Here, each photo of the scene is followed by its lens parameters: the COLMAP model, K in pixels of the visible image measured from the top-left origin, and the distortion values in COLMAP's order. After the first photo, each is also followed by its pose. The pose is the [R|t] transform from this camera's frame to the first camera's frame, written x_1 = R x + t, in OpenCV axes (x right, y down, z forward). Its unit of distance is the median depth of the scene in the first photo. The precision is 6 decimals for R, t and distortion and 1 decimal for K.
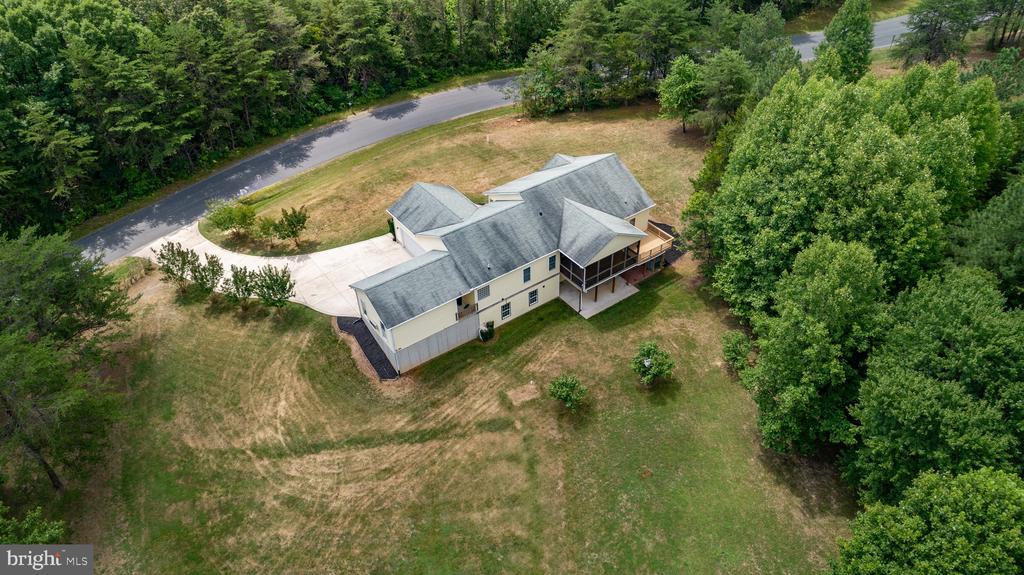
lens RADIAL K [[690.1, 0, 510.3], [0, 690.1, 288.6], [0, 0, 1]] dist [-0.011919, 0.010764]
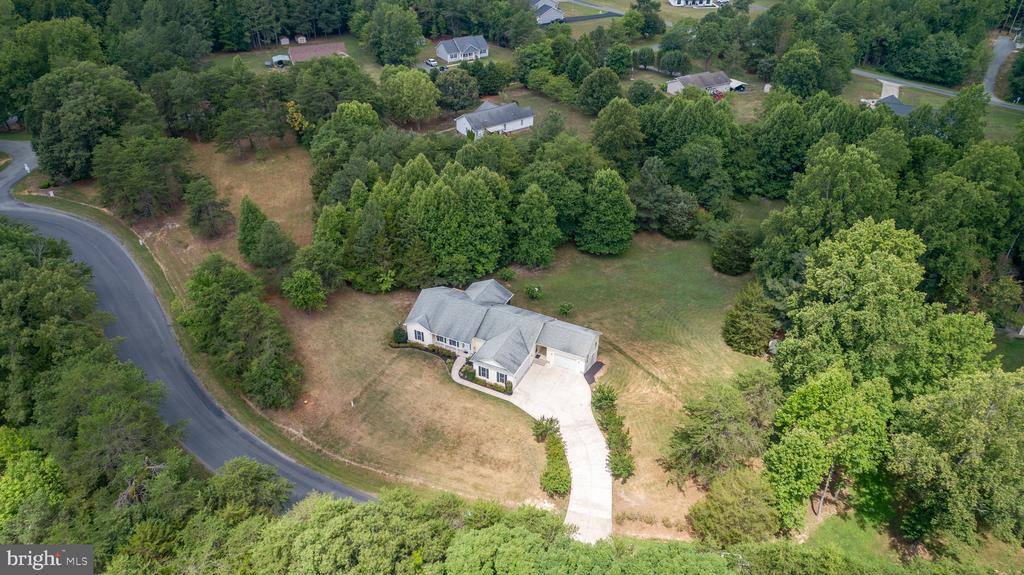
lens RADIAL K [[690.1, 0, 510.6], [0, 690.1, 288.4], [0, 0, 1]] dist [-0.011919, 0.010764]
pose [[-0.472223, -0.470567, 0.745367, -1.323048], [0.563307, 0.489301, 0.665786, -1.325322], [-0.678005, 0.734269, 0.034015, 0.904514]]
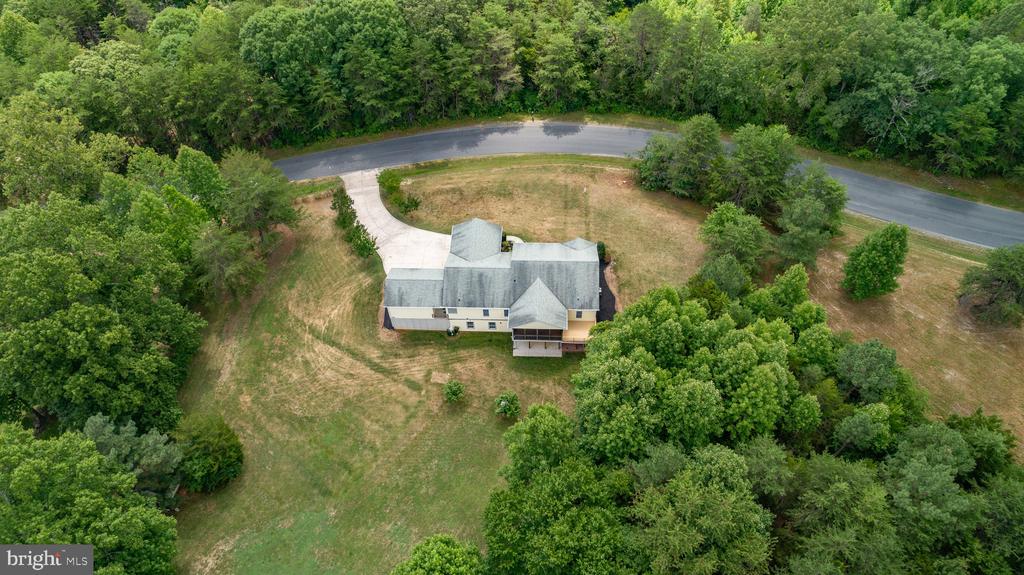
lens RADIAL K [[690.1, 0, 511.2], [0, 690.1, 290.6], [0, 0, 1]] dist [-0.011919, 0.010764]
pose [[0.784690, 0.483475, -0.387961, 0.647111], [-0.386813, 0.870954, 0.303010, -0.556278], [0.484394, -0.087700, 0.870443, -0.312517]]
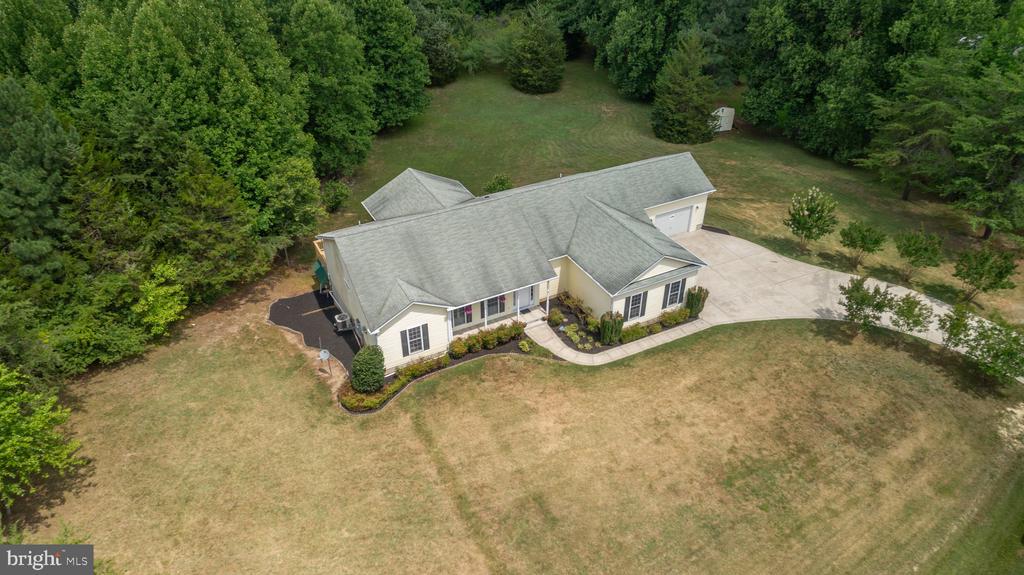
lens RADIAL K [[690.1, 0, 510.0], [0, 690.1, 288.2], [0, 0, 1]] dist [-0.011919, 0.010764]
pose [[-0.989447, -0.055693, 0.133765, -0.091869], [0.112393, 0.287646, 0.951119, -0.829075], [-0.091447, 0.956116, -0.278351, 1.349871]]
